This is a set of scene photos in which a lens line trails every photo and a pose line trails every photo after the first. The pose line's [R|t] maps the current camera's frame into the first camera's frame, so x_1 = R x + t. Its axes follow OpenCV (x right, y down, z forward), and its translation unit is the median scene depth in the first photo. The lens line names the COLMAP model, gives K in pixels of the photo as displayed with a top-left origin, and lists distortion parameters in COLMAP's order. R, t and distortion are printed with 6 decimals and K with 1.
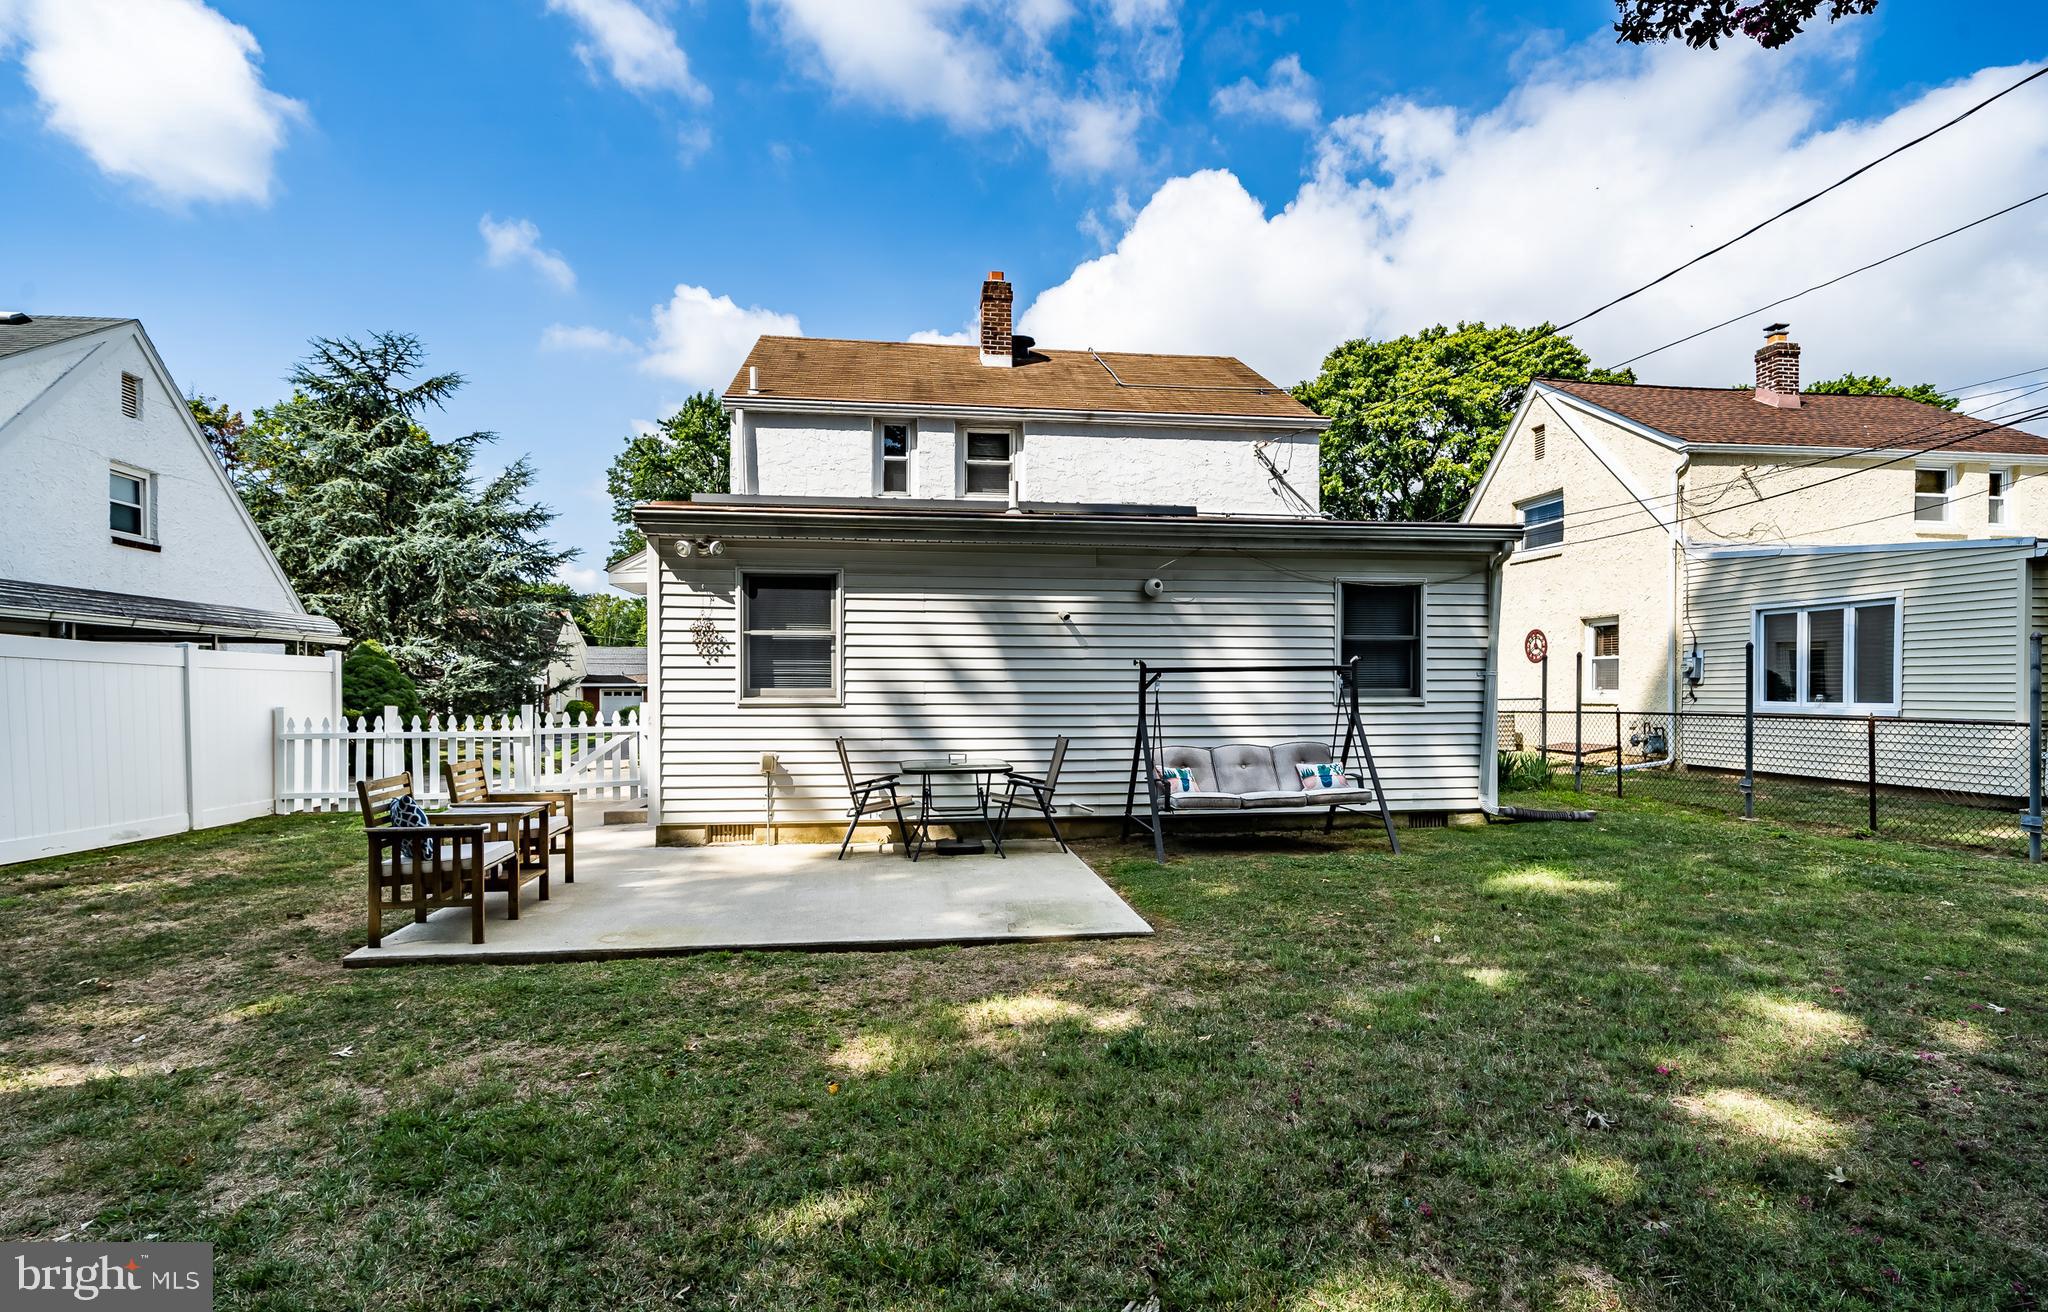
lens RADIAL K [[959.9, 0, 1017.7], [0, 959.9, 667.4], [0, 0, 1]] dist [-0.001336, 0.000152]
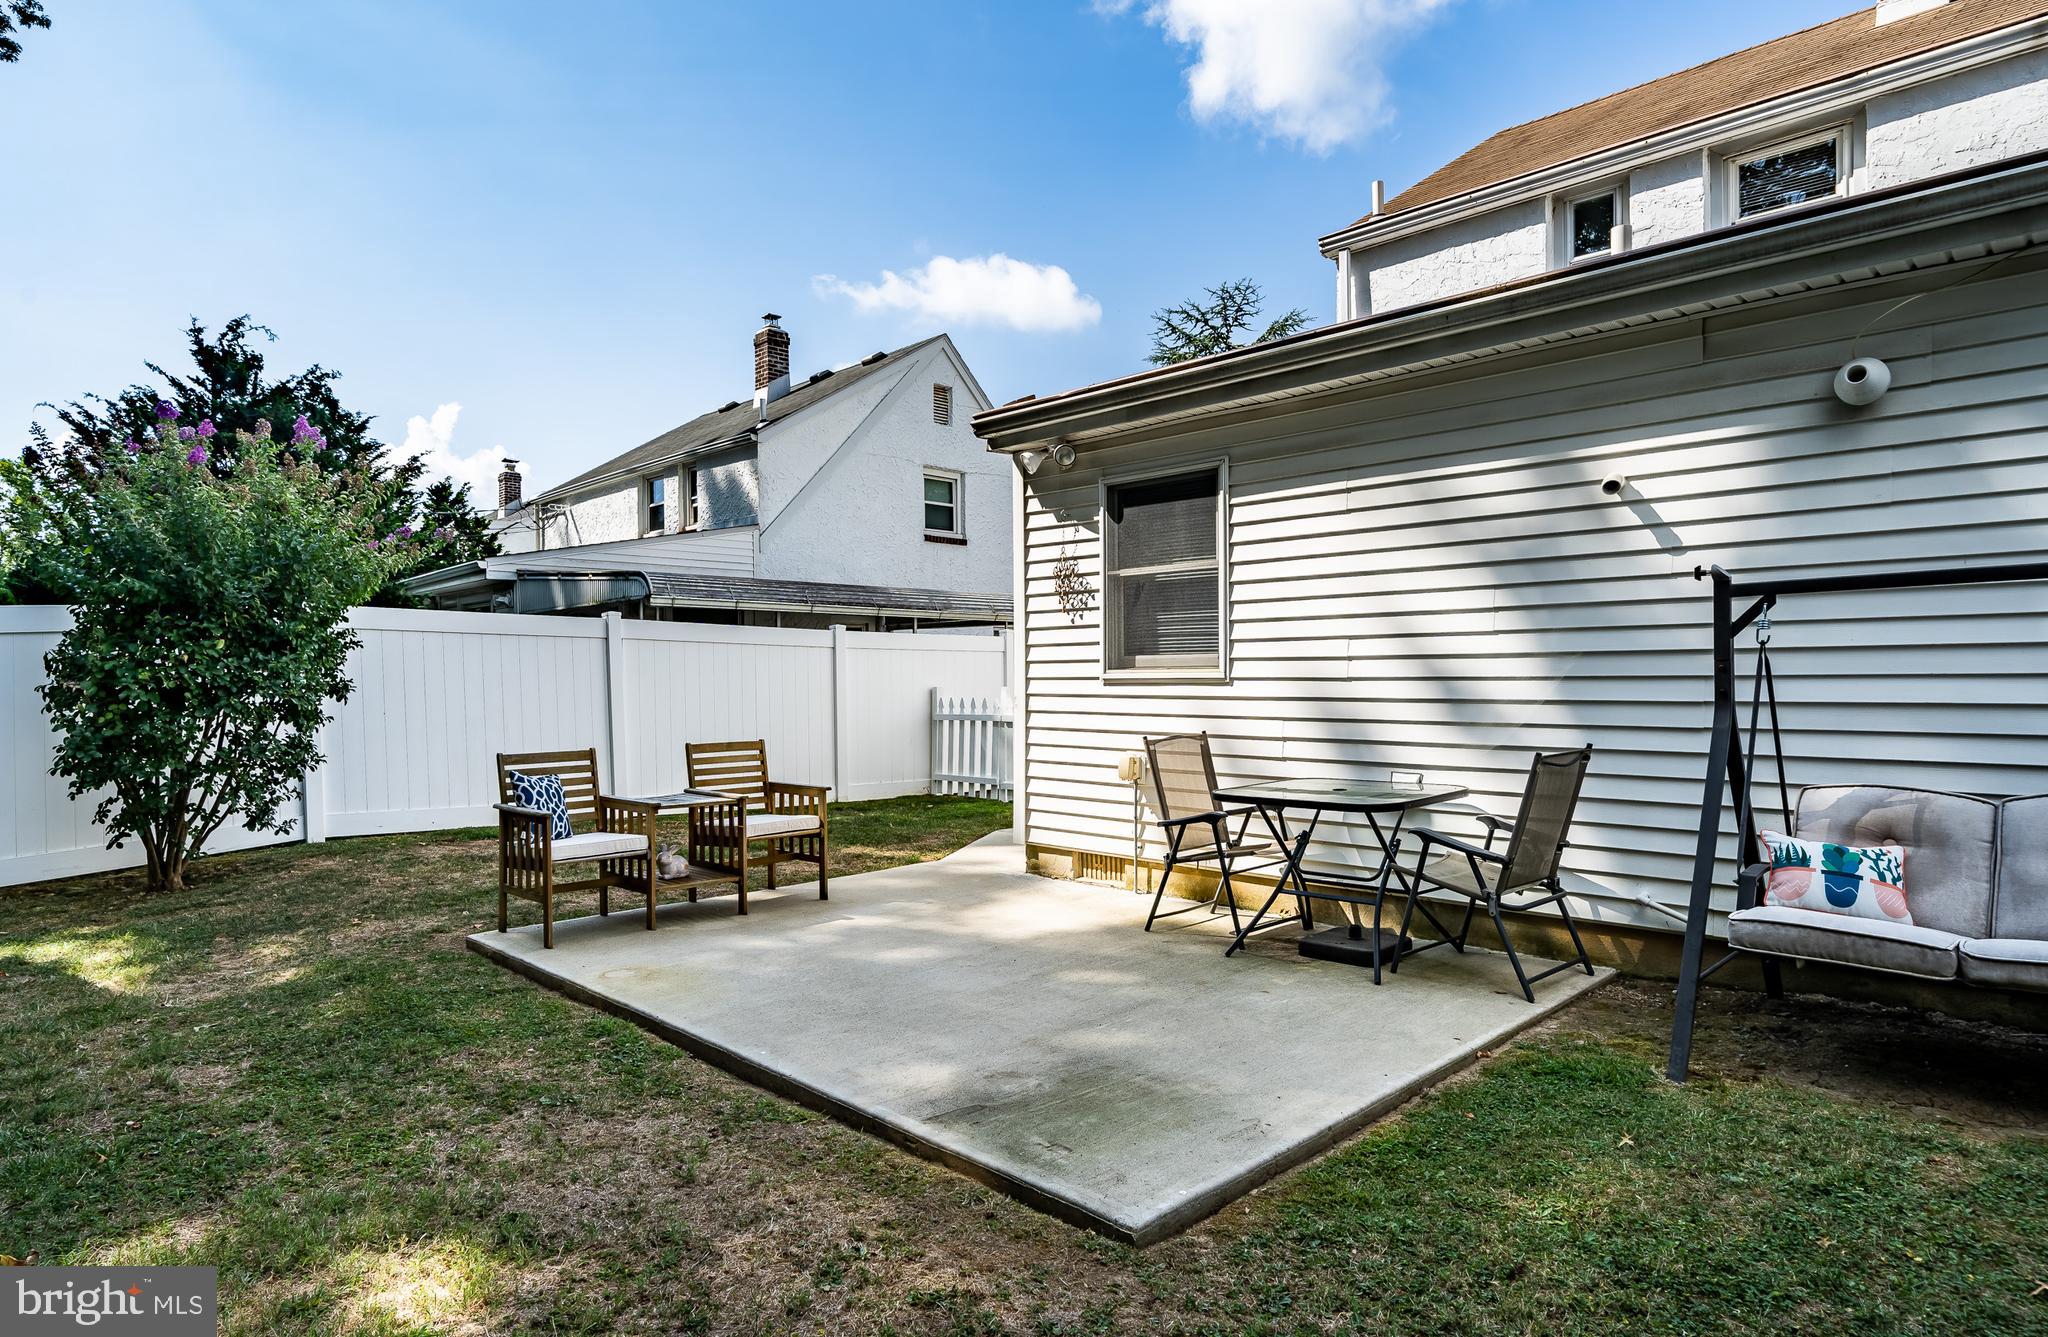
lens RADIAL K [[1174.7, 0, 1024.2], [0, 1174.7, 675.0], [0, 0, 1]] dist [0.004503, -0.000799]
pose [[0.593474, -0.005971, -0.804831, 0.340919], [0.020619, 0.999757, 0.007787, 0.026838], [0.804589, -0.021216, 0.593453, 0.451175]]
